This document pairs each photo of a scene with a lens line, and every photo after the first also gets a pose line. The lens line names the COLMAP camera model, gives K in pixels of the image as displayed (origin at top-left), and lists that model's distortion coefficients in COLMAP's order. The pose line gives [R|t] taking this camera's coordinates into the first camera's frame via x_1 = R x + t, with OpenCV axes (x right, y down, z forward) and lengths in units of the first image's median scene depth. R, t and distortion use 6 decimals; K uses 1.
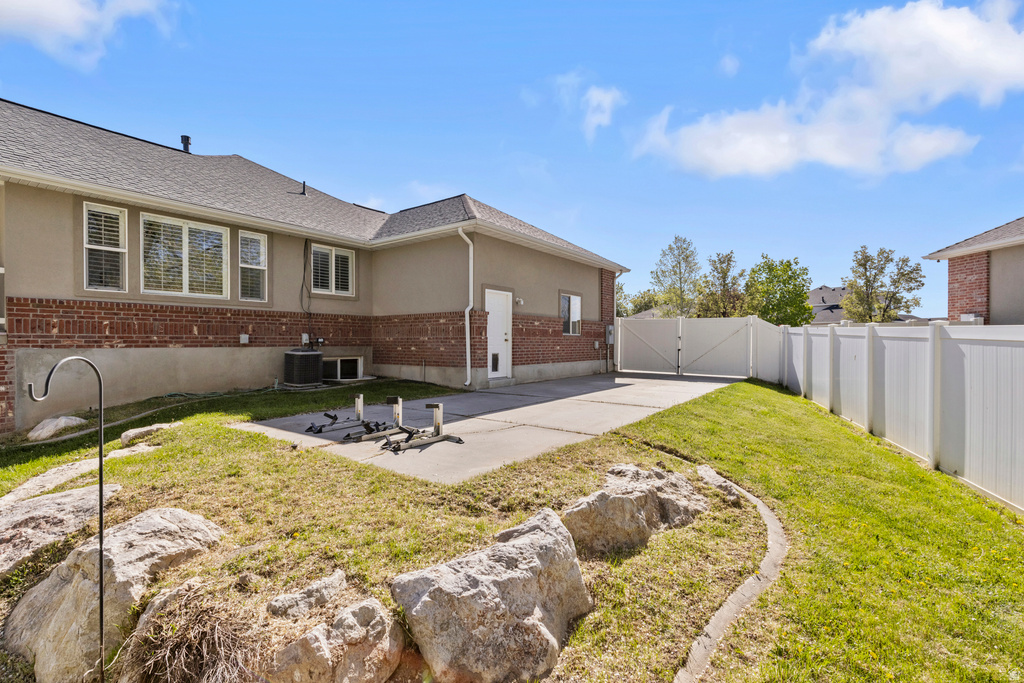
lens RADIAL K [[463.1, 0, 513.5], [0, 463.1, 341.4], [0, 0, 1]] dist [0.002007, -0.000632]
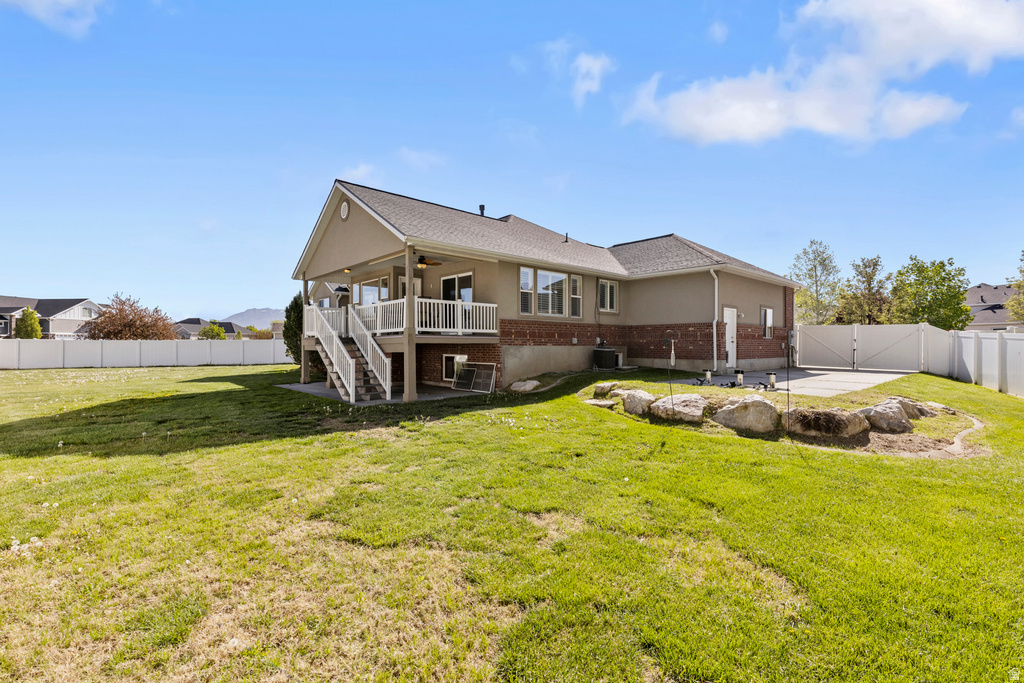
lens RADIAL K [[463.1, 0, 509.8], [0, 463.1, 343.7], [0, 0, 1]] dist [0.002007, -0.000632]
pose [[0.979614, 0.002332, -0.200877, -0.351447], [-0.002281, 0.999997, 0.000488, 0.003635], [0.200878, -0.000020, 0.979616, -0.488193]]
